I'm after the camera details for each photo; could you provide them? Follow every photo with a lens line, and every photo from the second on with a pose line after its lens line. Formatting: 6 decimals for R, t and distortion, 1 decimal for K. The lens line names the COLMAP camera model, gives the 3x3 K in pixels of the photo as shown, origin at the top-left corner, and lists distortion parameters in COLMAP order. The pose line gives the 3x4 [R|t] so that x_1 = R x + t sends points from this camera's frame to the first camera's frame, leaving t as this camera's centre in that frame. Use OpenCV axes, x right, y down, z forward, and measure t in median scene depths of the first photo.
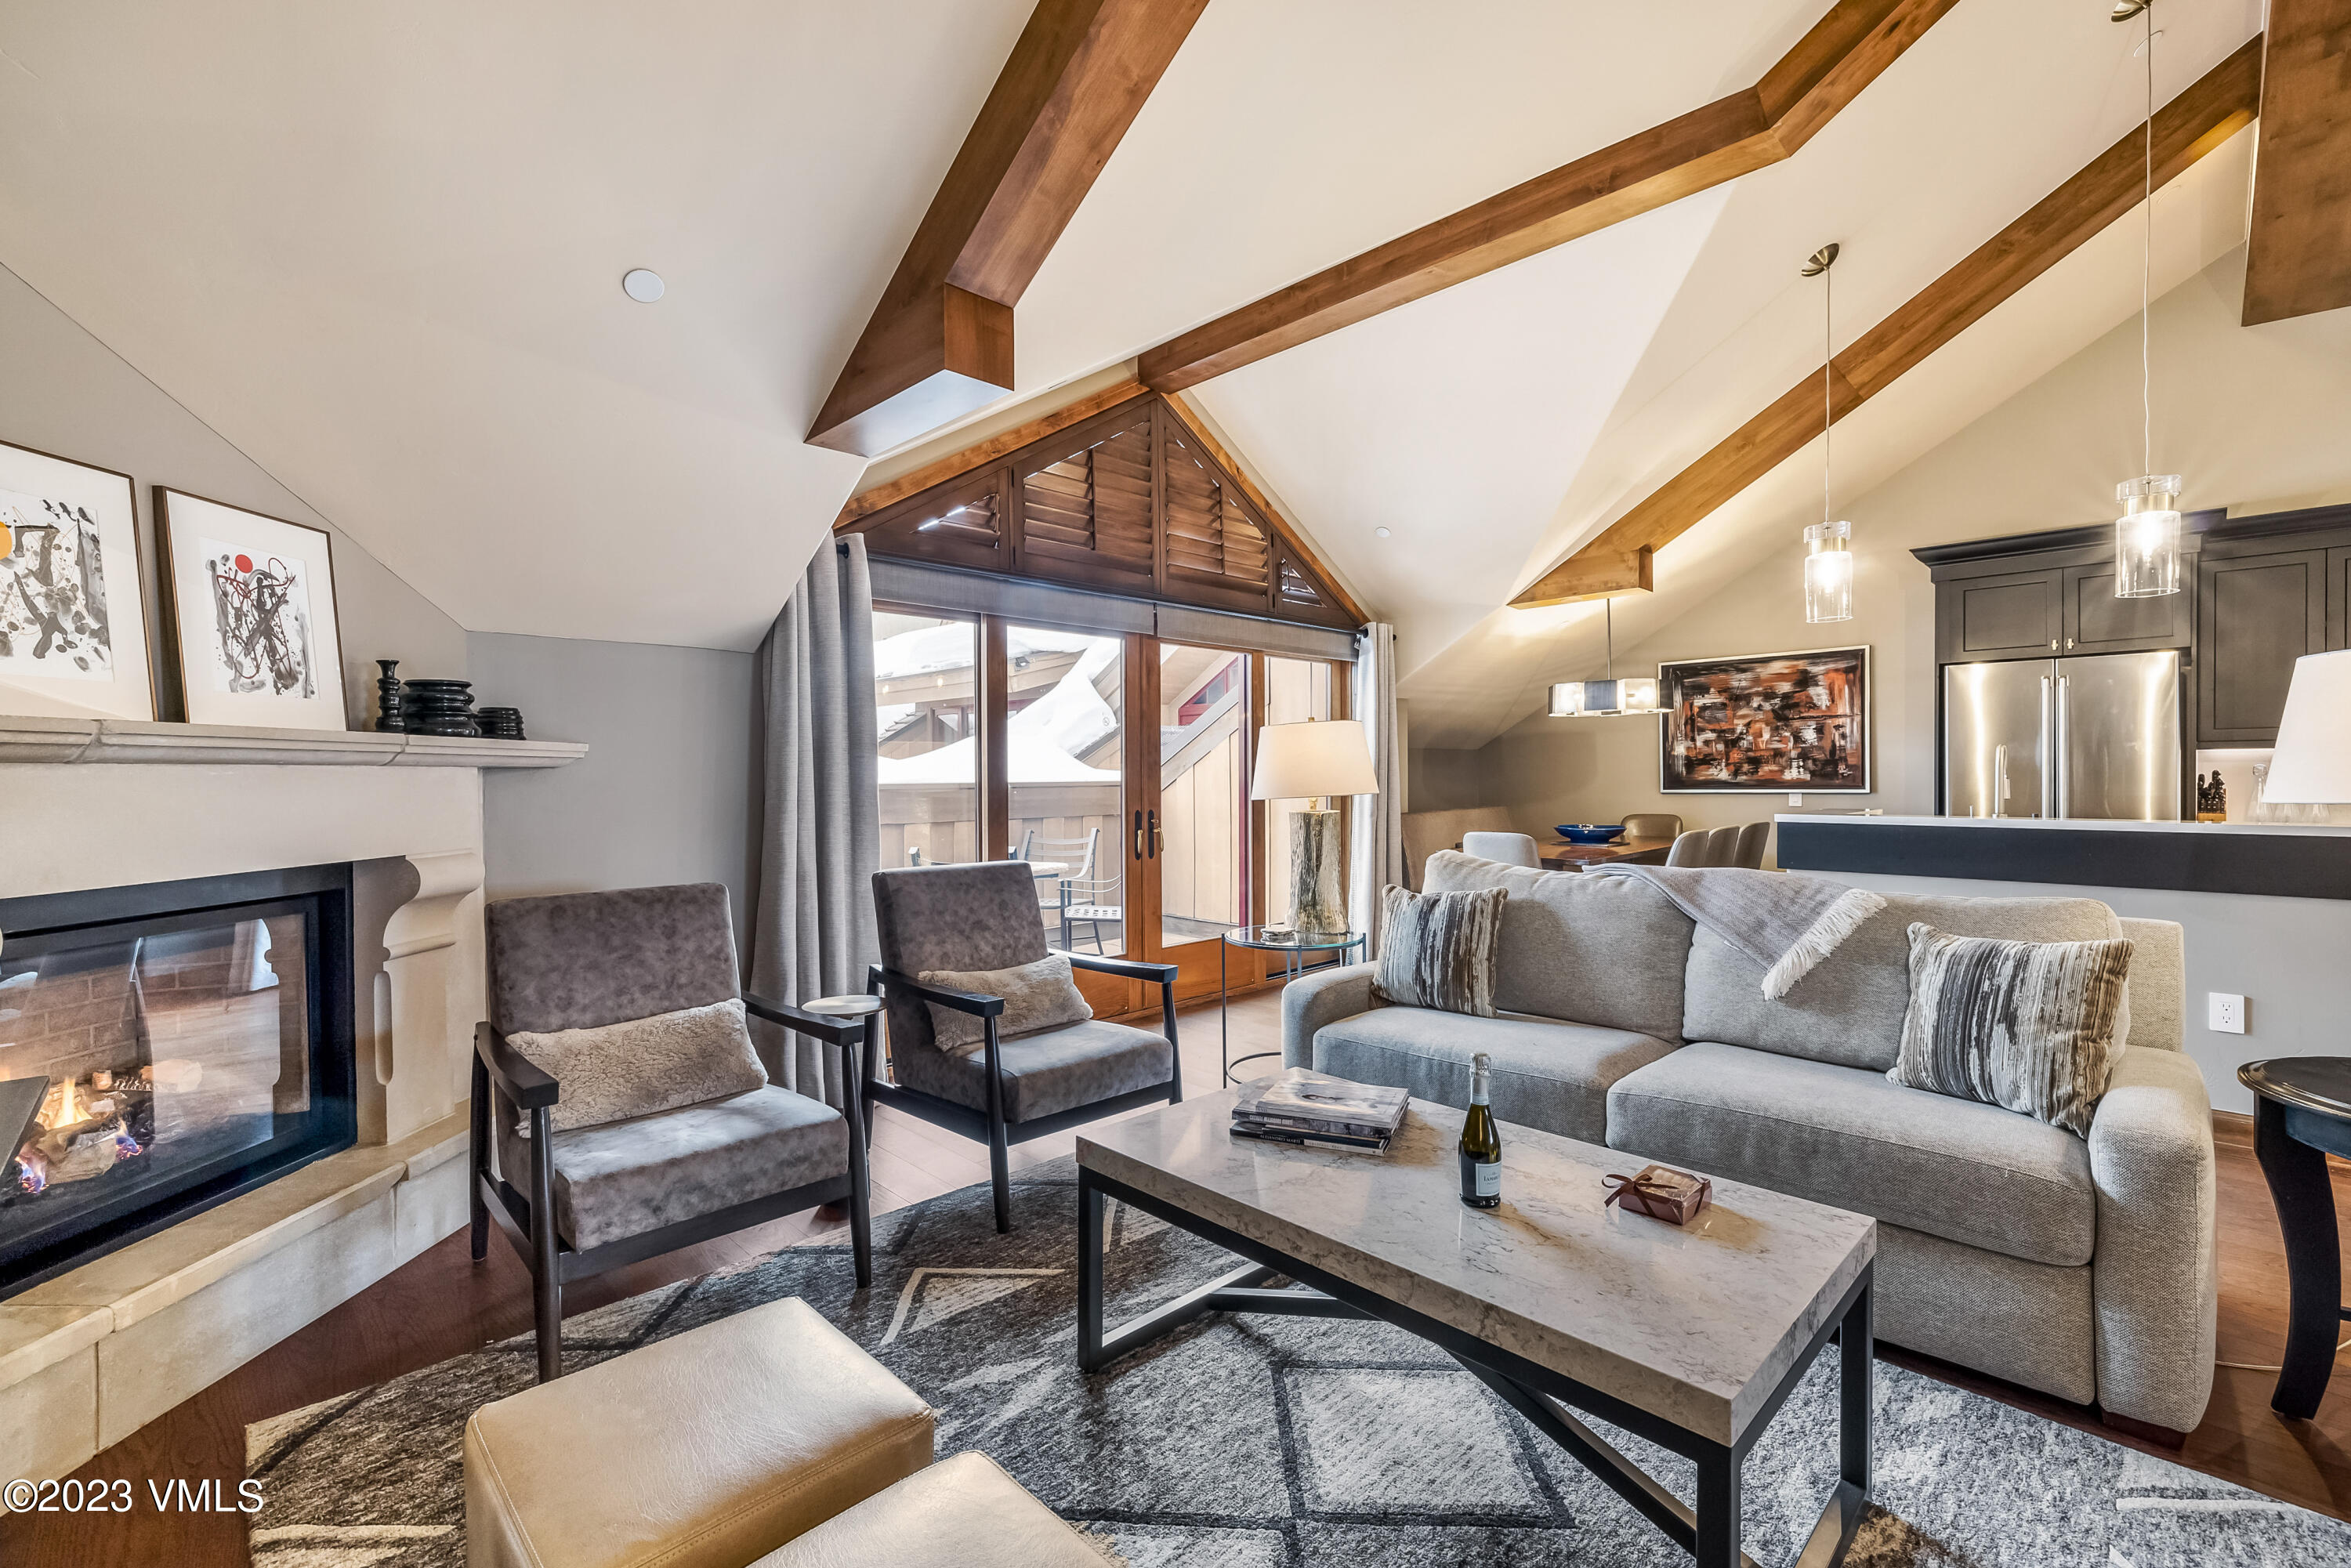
lens RADIAL K [[1035.5, 0, 1167.1], [0, 1035.5, 773.0], [0, 0, 1]] dist [0.000897, 0.000217]
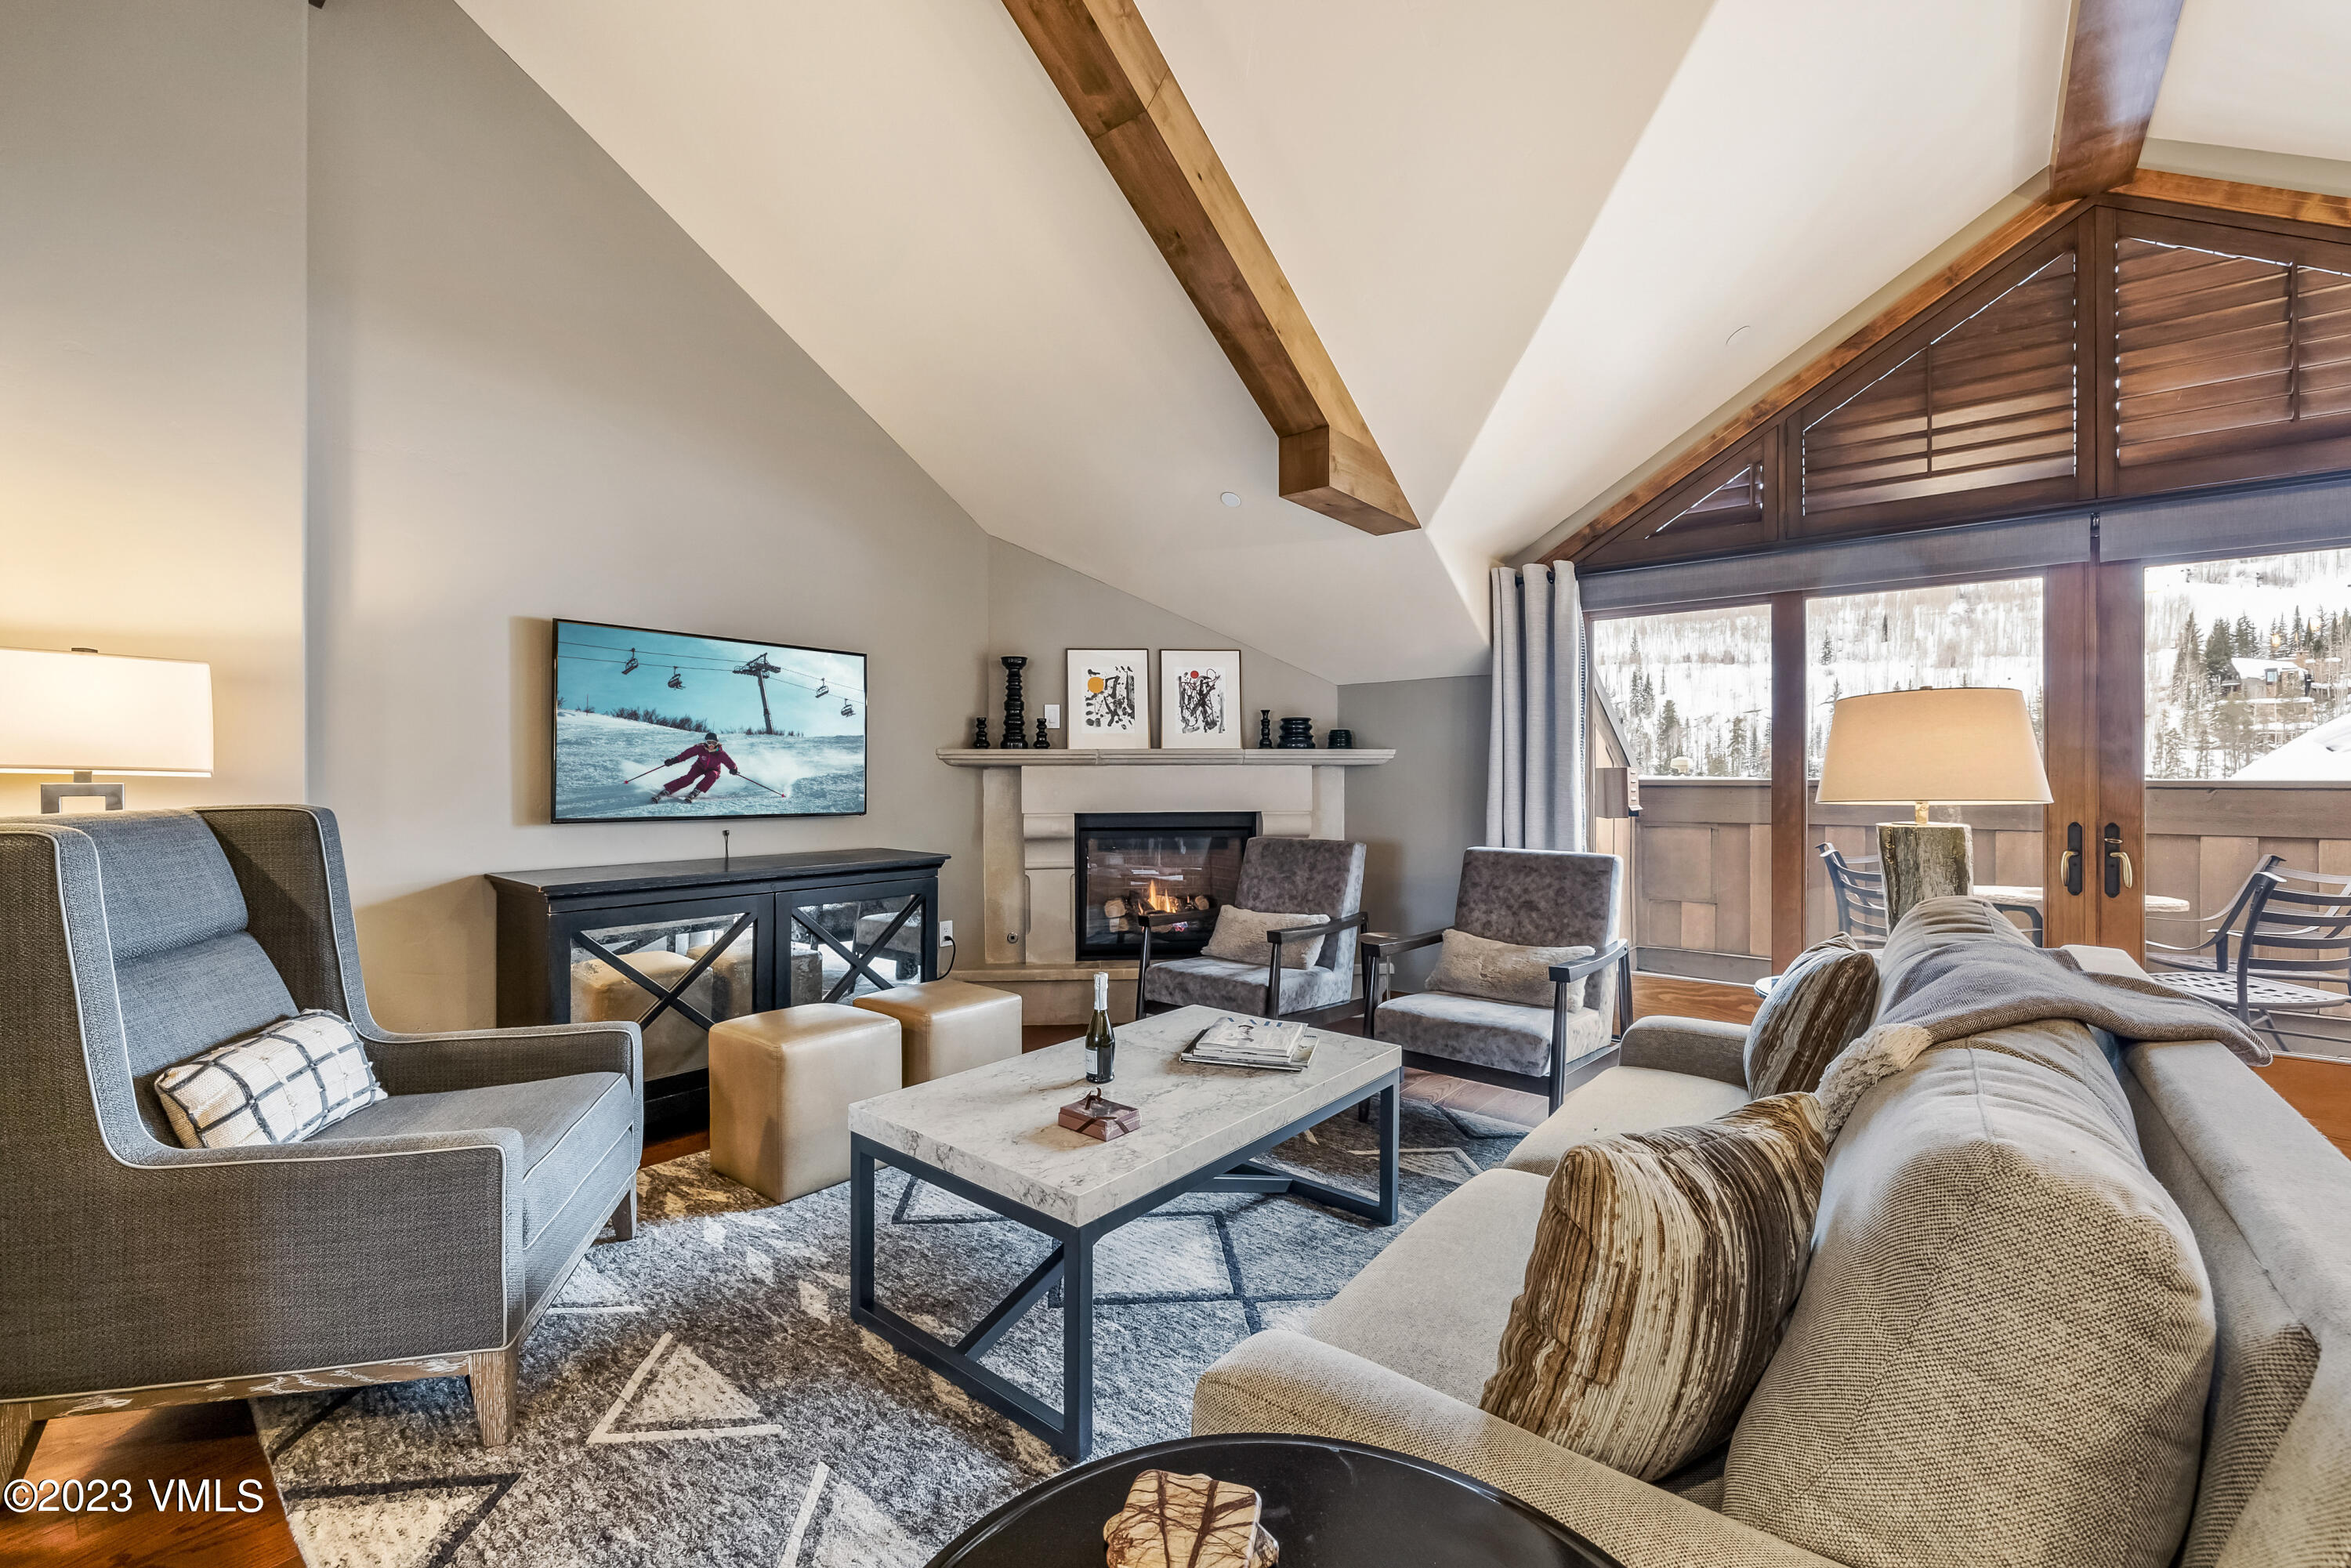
lens RADIAL K [[1035.5, 0, 1171.2], [0, 1035.5, 781.3], [0, 0, 1]] dist [0.000897, 0.000217]
pose [[0.091488, 0.012883, -0.995723, 0.910256], [0.001658, 0.999913, 0.013090, -0.002149], [0.995805, -0.002848, 0.091459, 0.518395]]
